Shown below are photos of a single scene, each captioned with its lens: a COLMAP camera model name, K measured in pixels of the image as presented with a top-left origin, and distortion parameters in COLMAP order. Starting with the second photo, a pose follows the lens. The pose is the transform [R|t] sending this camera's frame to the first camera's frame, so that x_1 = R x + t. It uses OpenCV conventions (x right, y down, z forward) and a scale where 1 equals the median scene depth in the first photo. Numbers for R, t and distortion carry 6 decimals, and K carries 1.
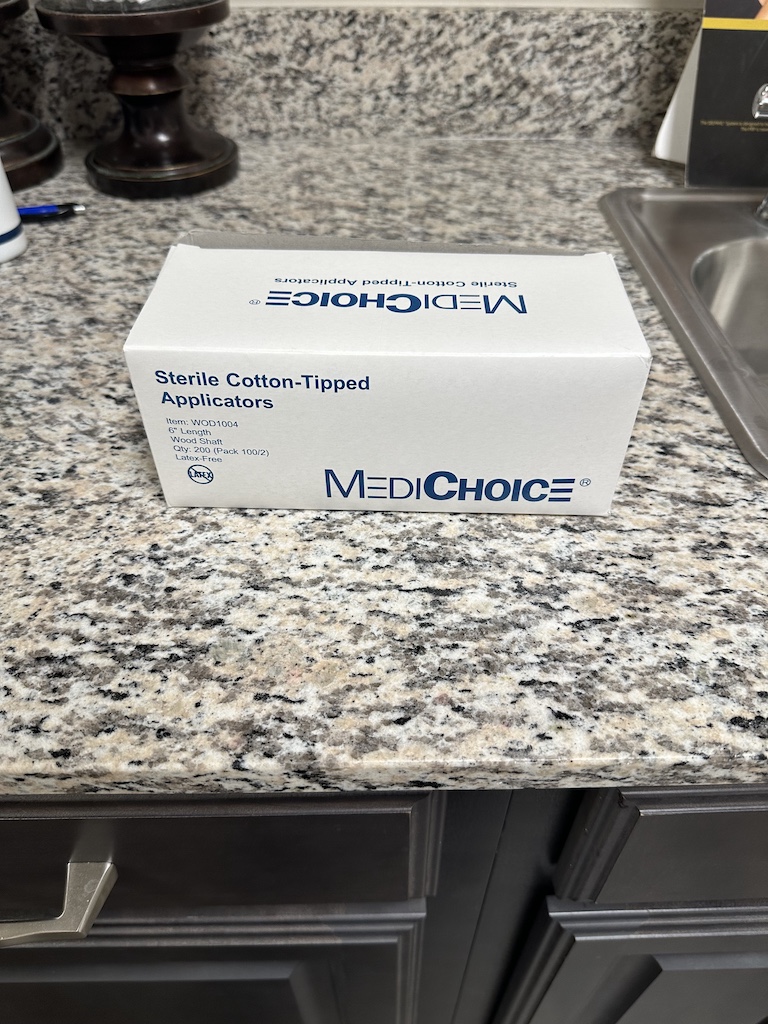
lens RADIAL K [[783.4, 0, 393.4], [0, 783.4, 508.8], [0, 0, 1]] dist [-0.011216, -0.004819]
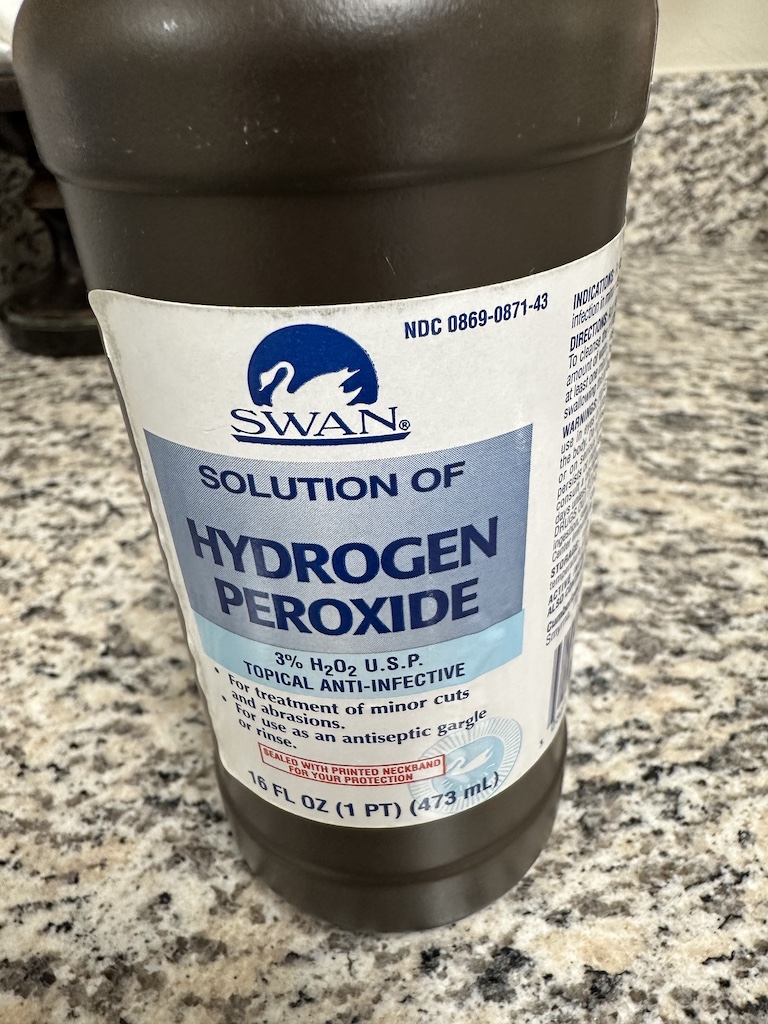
lens RADIAL K [[745.7, 0, 389.3], [0, 745.7, 501.1], [0, 0, 1]] dist [-0.013031, 0.004812]
pose [[0.997802, -0.034838, -0.056375, -0.022979], [0.024585, 0.984566, -0.173279, -0.163875], [0.061542, 0.171512, 0.983258, 0.427068]]
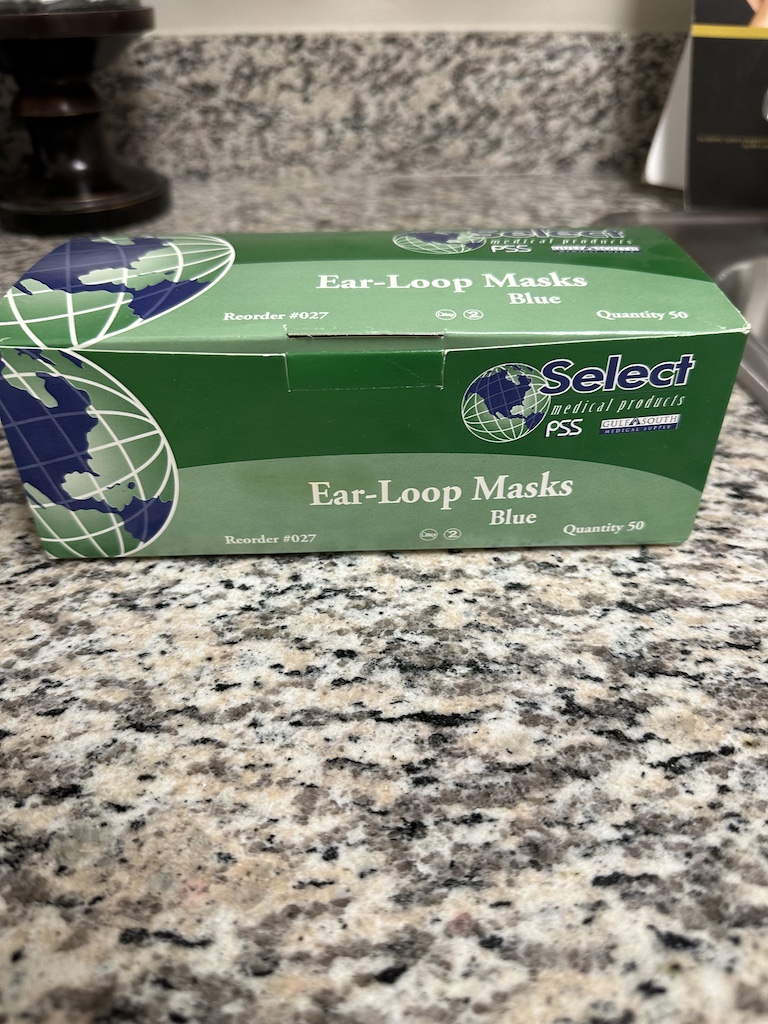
lens RADIAL K [[763.8, 0, 392.5], [0, 763.8, 514.5], [0, 0, 1]] dist [0.107799, -0.311472]
pose [[0.998616, -0.038730, 0.035578, 0.002600], [0.042360, 0.993283, -0.107681, 0.005182], [-0.031169, 0.109039, 0.993549, 0.204206]]
